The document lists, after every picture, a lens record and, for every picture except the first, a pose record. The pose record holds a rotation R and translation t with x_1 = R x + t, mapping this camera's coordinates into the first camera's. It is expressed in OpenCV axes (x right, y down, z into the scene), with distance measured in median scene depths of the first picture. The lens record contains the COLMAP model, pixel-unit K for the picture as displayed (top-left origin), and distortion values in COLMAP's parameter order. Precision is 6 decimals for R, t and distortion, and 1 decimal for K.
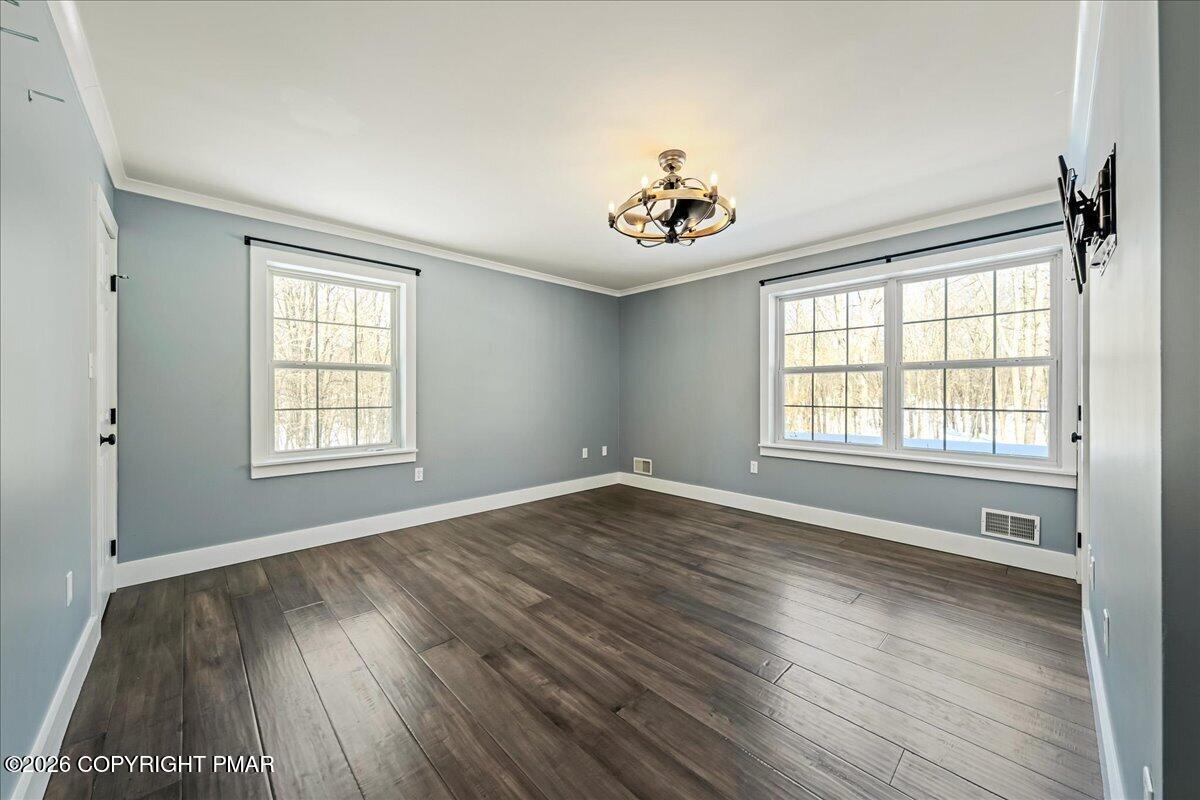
lens RADIAL K [[416.7, 0, 602.2], [0, 416.7, 388.4], [0, 0, 1]] dist [0.000320, -0.000052]
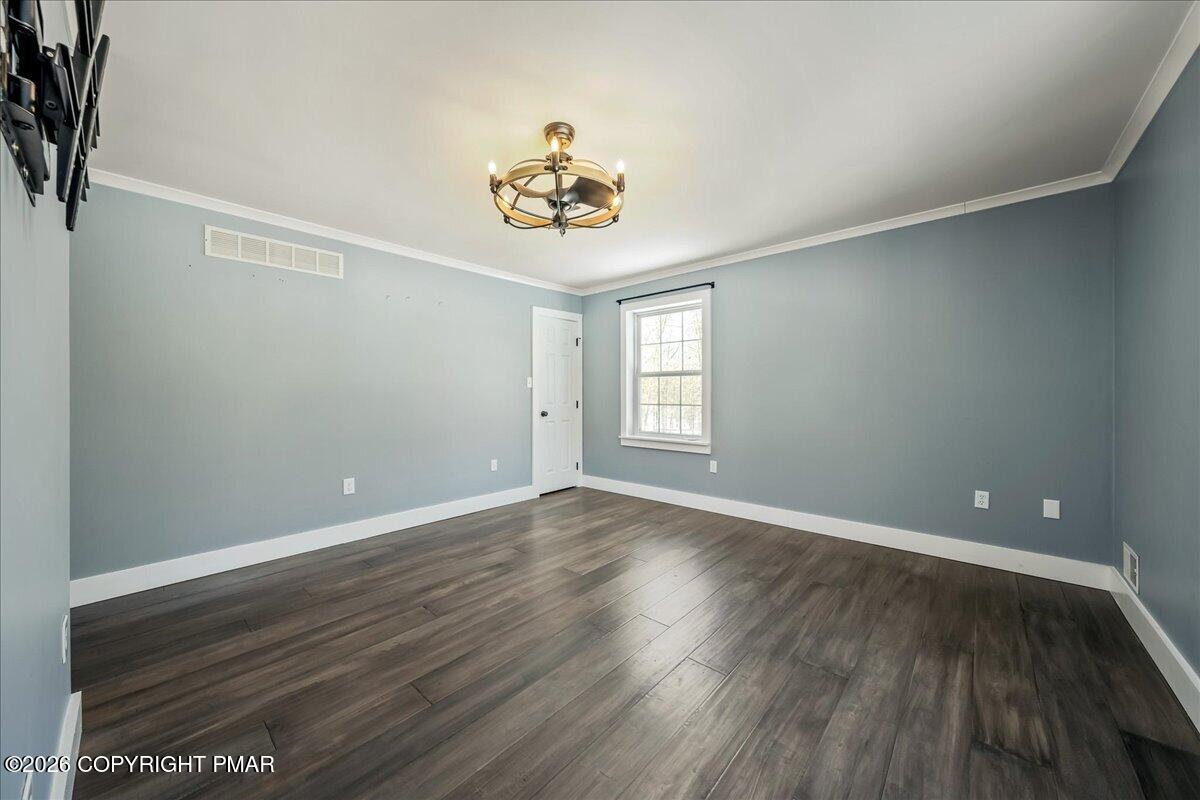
lens RADIAL K [[416.7, 0, 602.2], [0, 416.7, 388.4], [0, 0, 1]] dist [0.000320, -0.000052]
pose [[0.113378, -0.010179, -0.993500, 0.712980], [0.012039, 0.999888, -0.008870, 0.005130], [0.993479, -0.010955, 0.113488, 0.656778]]
